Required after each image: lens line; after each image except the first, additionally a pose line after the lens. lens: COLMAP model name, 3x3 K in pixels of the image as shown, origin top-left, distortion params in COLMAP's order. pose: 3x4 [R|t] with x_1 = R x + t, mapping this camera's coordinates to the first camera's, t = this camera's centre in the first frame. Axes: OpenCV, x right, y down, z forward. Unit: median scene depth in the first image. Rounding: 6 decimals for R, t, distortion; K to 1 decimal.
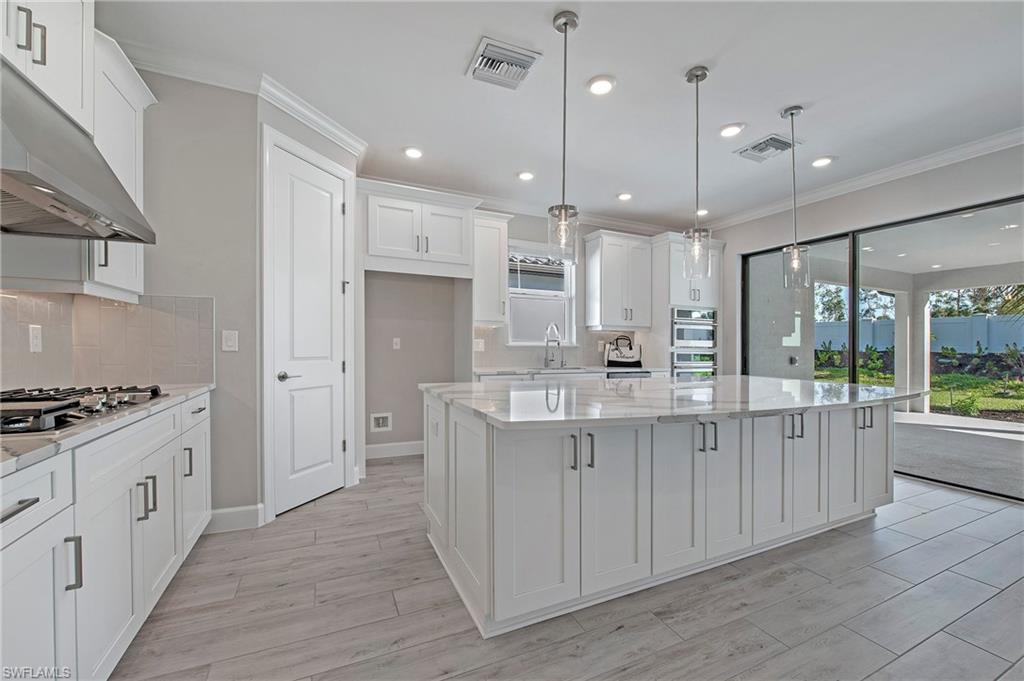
lens RADIAL K [[412.9, 0, 512.8], [0, 412.9, 346.8], [0, 0, 1]] dist [-0.004534, -0.000833]
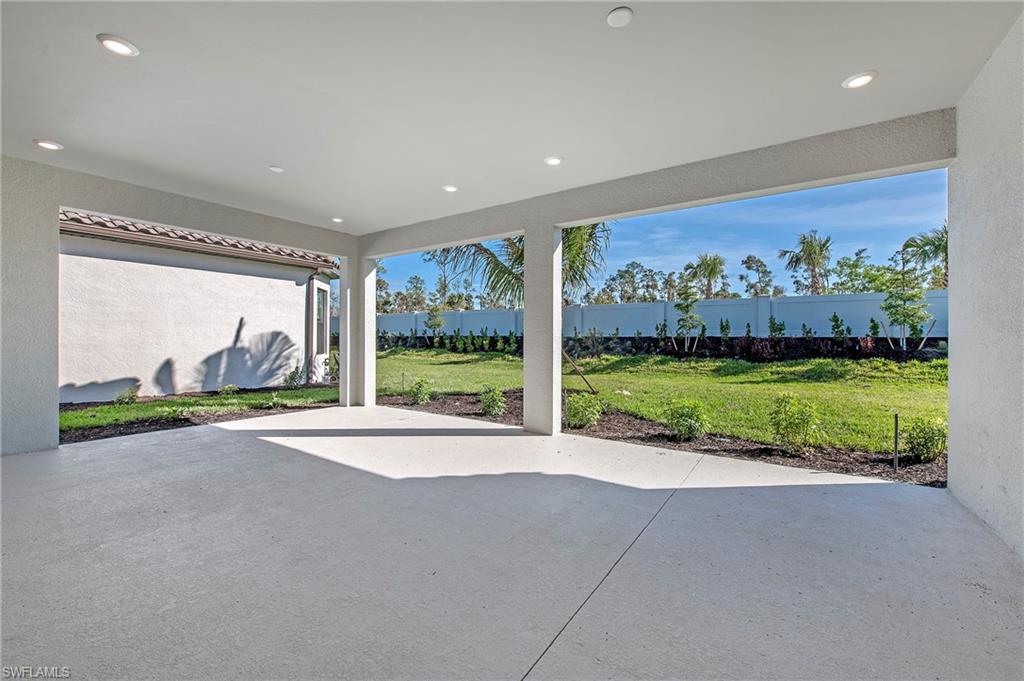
lens RADIAL K [[412.9, 0, 514.0], [0, 412.9, 338.9], [0, 0, 1]] dist [-0.004534, -0.000833]
pose [[0.861374, -0.013007, 0.507805, 2.009928], [0.010470, 0.999914, 0.007853, 0.058293], [-0.507864, -0.001448, 0.861436, 0.310680]]
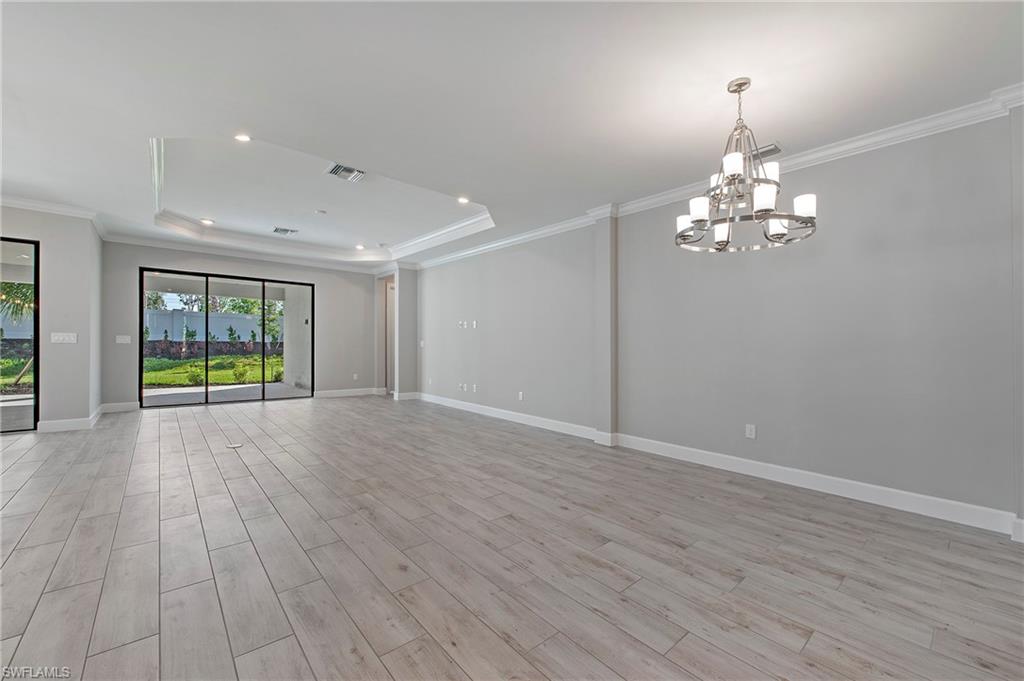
lens RADIAL K [[412.9, 0, 515.9], [0, 412.9, 344.0], [0, 0, 1]] dist [-0.004534, -0.000833]
pose [[-0.271221, -0.016237, 0.962380, -0.685979], [-0.015887, 0.999797, 0.012391, -0.011066], [-0.962386, -0.011928, -0.271424, -0.336693]]
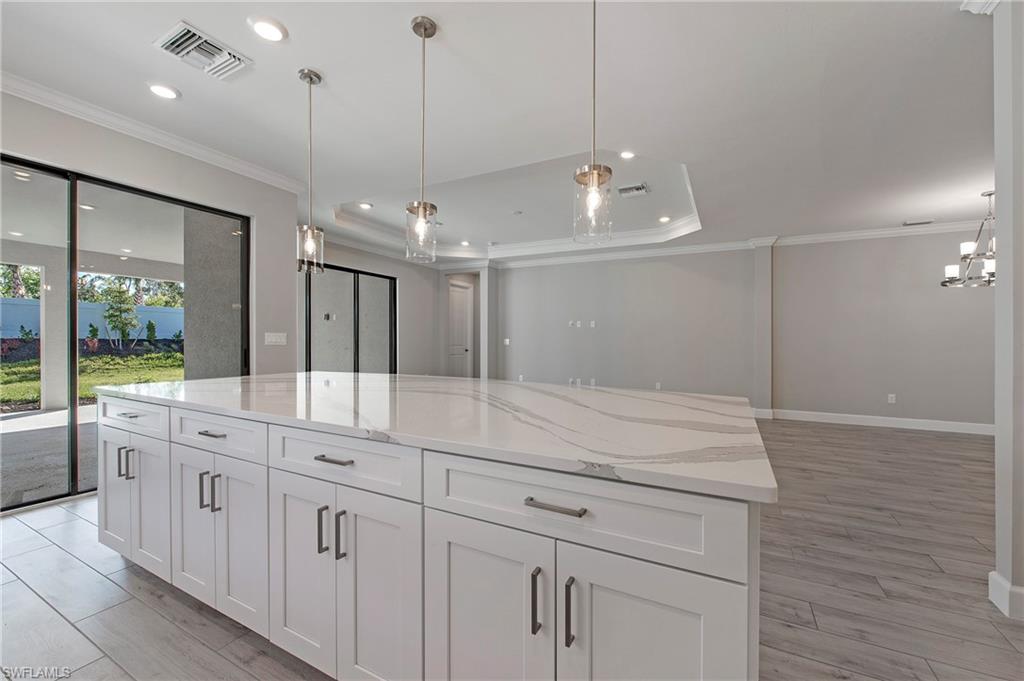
lens RADIAL K [[412.9, 0, 518.4], [0, 412.9, 342.6], [0, 0, 1]] dist [-0.004534, -0.000833]
pose [[-0.603067, -0.021836, 0.797391, -0.235167], [-0.015036, 0.999759, 0.016006, -0.008095], [-0.797549, -0.002337, -0.603250, 0.932796]]
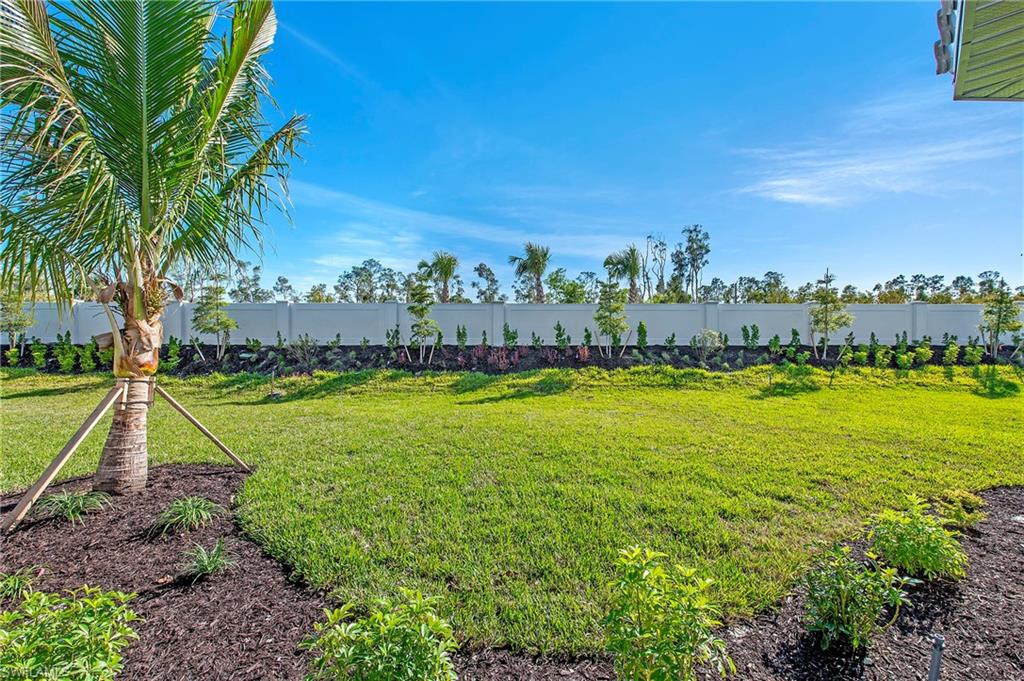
lens RADIAL K [[412.9, 0, 514.3], [0, 412.9, 362.2], [0, 0, 1]] dist [-0.004534, -0.000833]
pose [[0.420580, -0.063677, 0.905018, 2.938747], [0.007976, 0.997755, 0.066495, -0.017809], [-0.907221, -0.020748, 0.420143, 0.925017]]
